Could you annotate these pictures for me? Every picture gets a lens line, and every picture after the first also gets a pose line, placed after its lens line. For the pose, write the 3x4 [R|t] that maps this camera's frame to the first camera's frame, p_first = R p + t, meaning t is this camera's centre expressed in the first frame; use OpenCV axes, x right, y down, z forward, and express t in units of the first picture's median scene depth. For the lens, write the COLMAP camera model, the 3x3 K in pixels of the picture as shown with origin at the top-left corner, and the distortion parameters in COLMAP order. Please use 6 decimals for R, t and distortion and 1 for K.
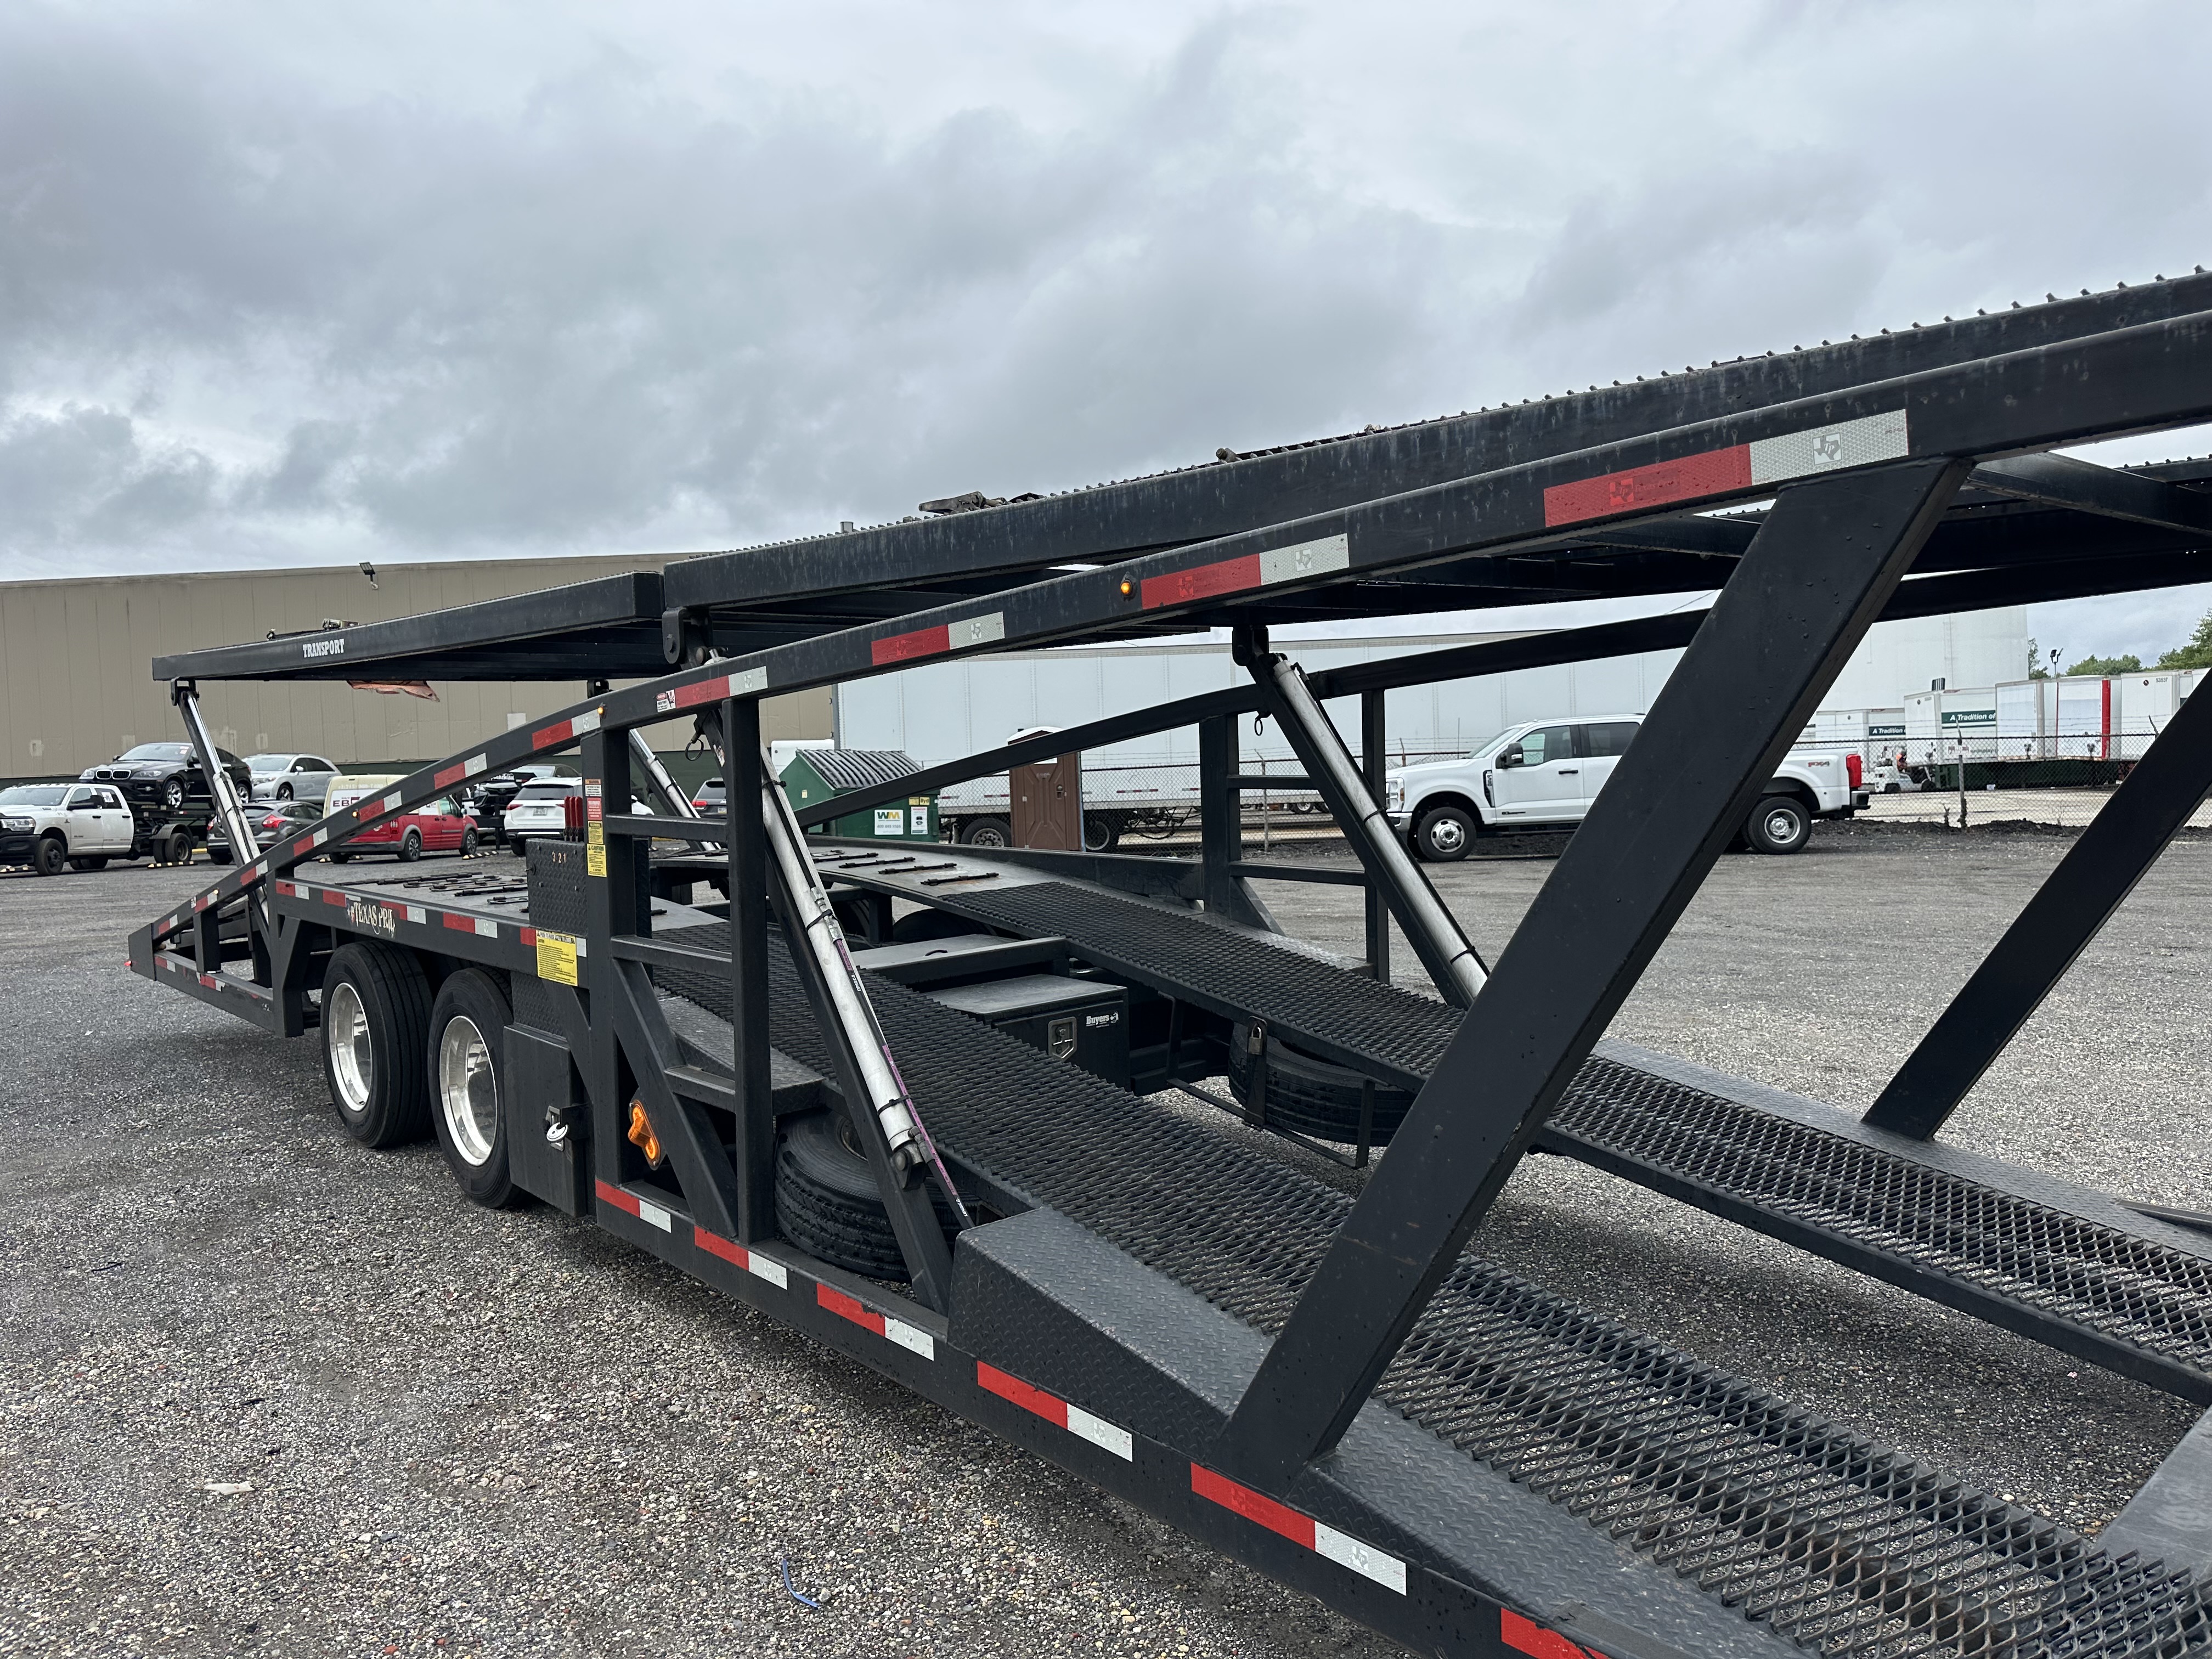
lens RADIAL K [[1546.6, 0, 1106.0], [0, 1546.6, 829.5], [0, 0, 1]] dist [0.006645, -0.005257]
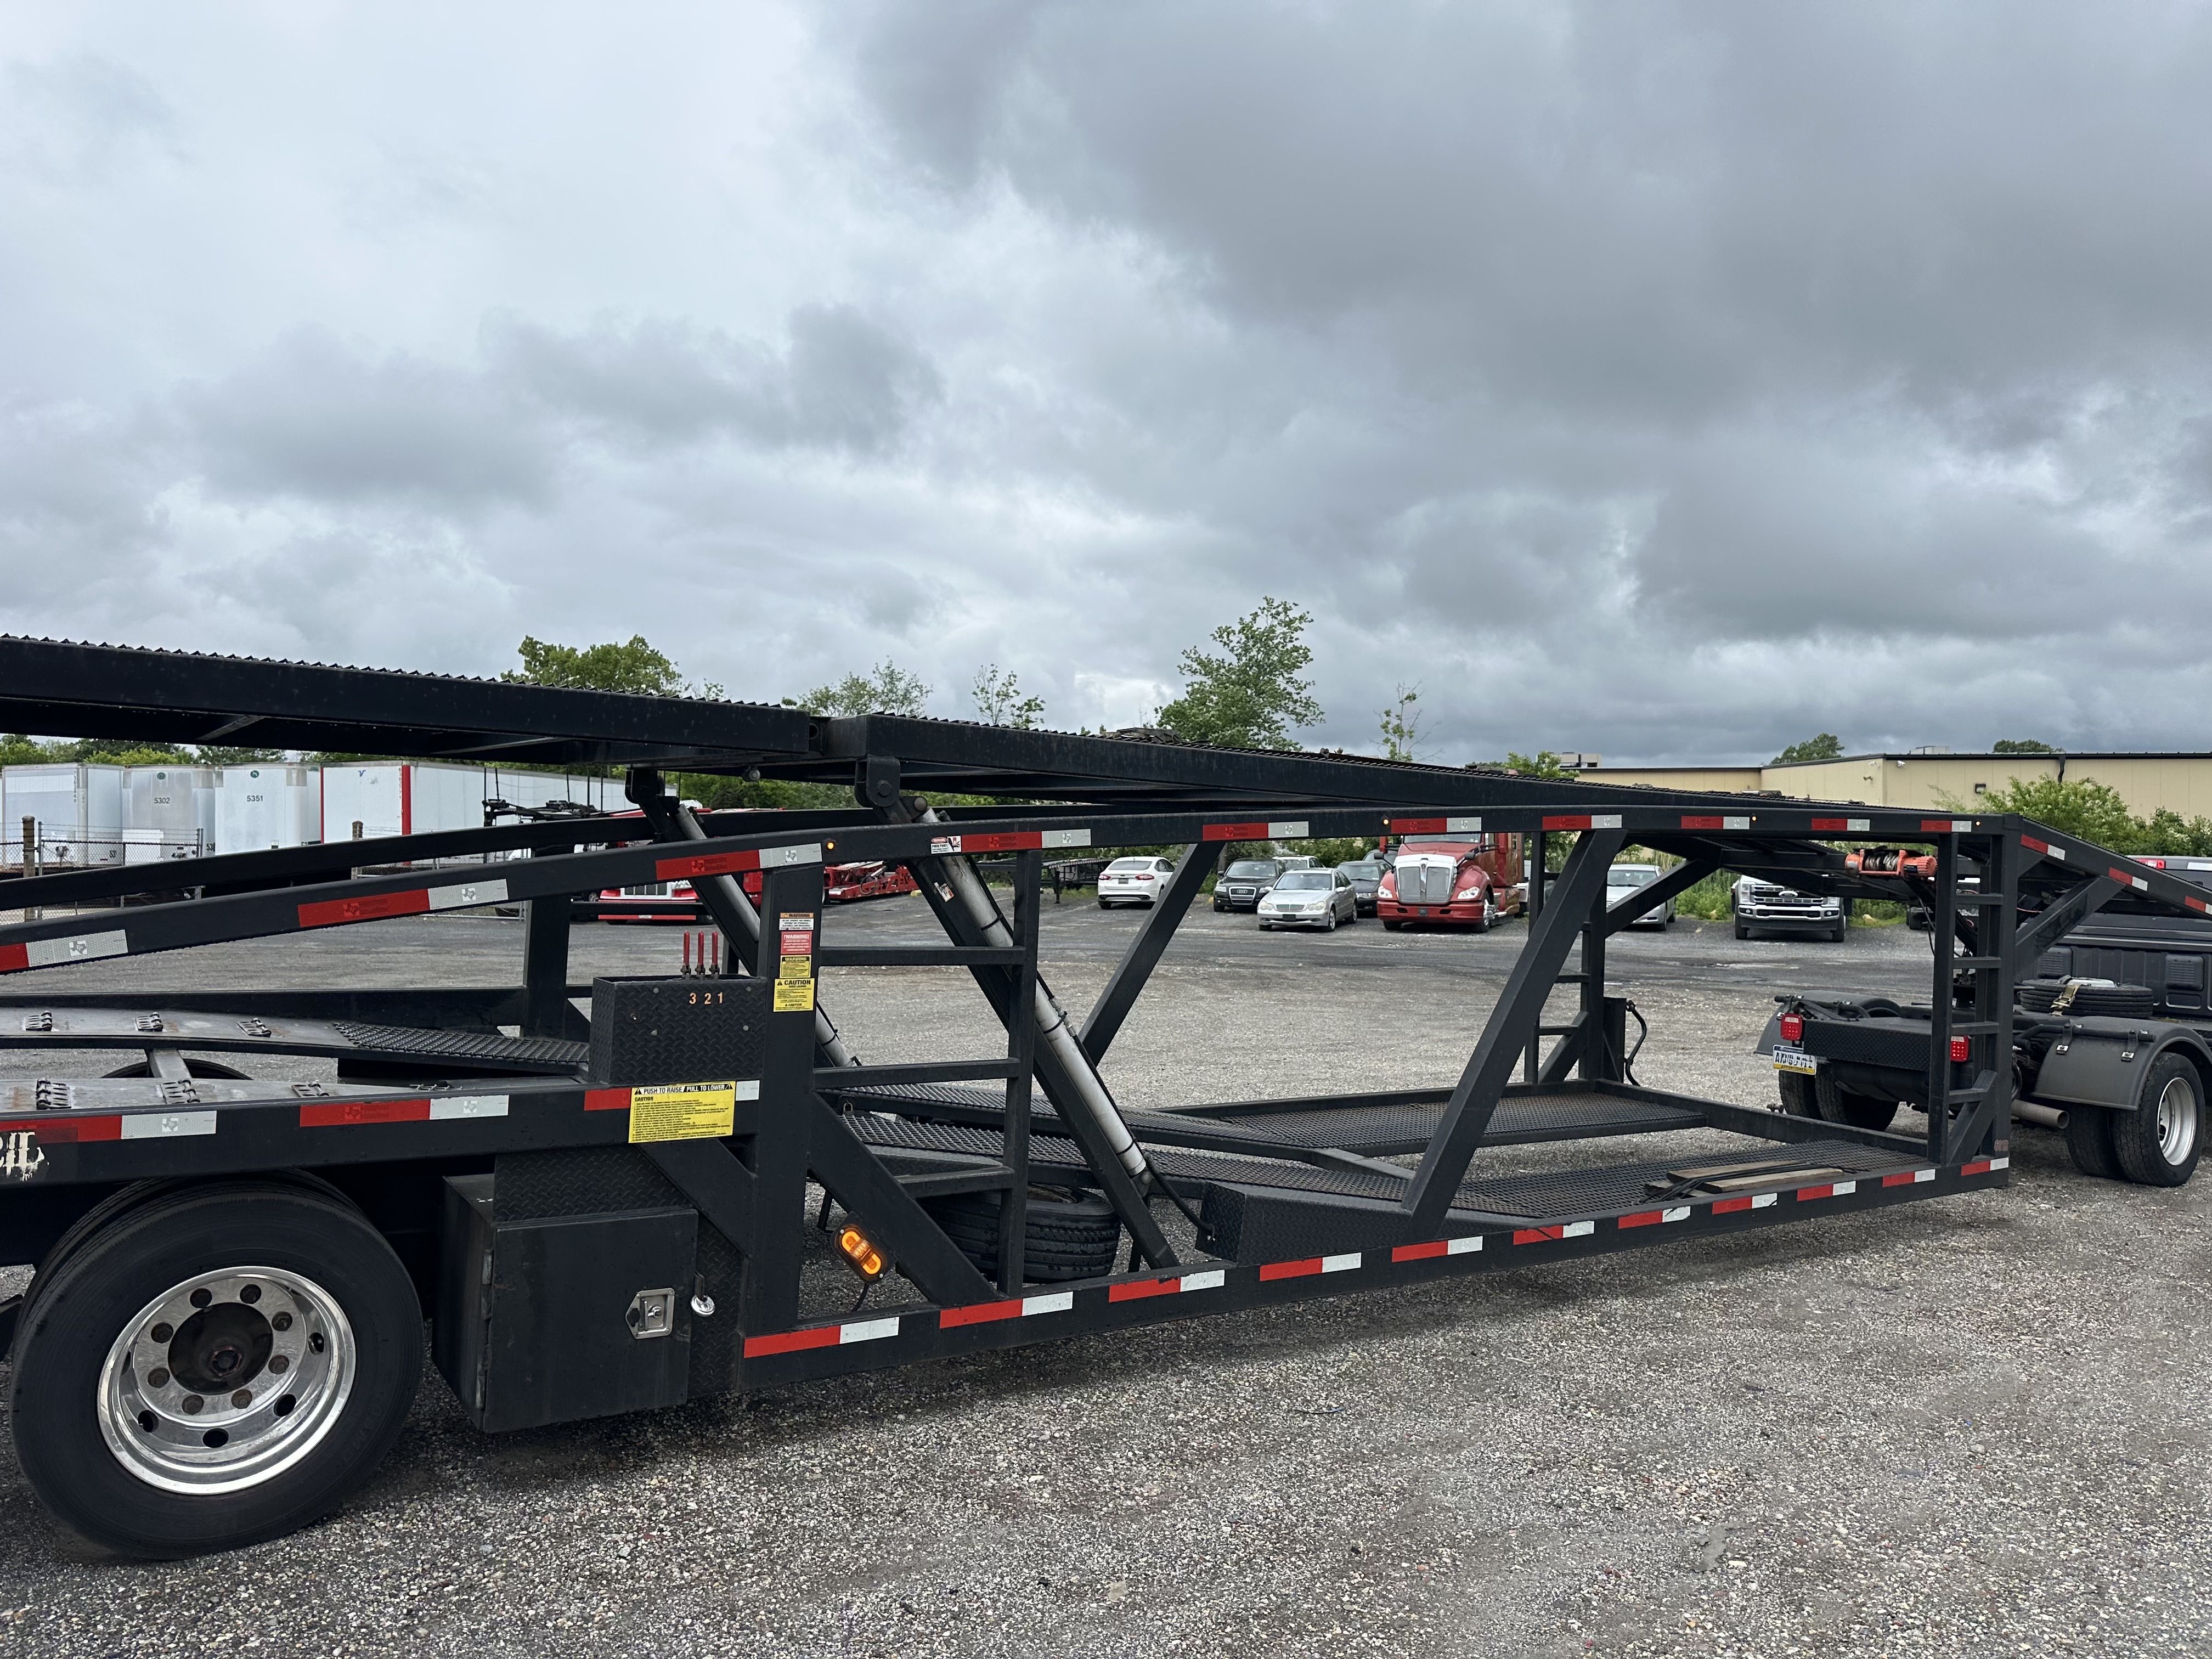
lens RADIAL K [[1519.4, 0, 1105.9], [0, 1519.4, 786.9], [0, 0, 1]] dist [0.007387, -0.022147]
pose [[0.172109, 0.070415, 0.982558, -0.517187], [0.025801, 0.996778, -0.075953, -0.013971], [-0.984740, 0.038423, 0.169737, 0.258093]]
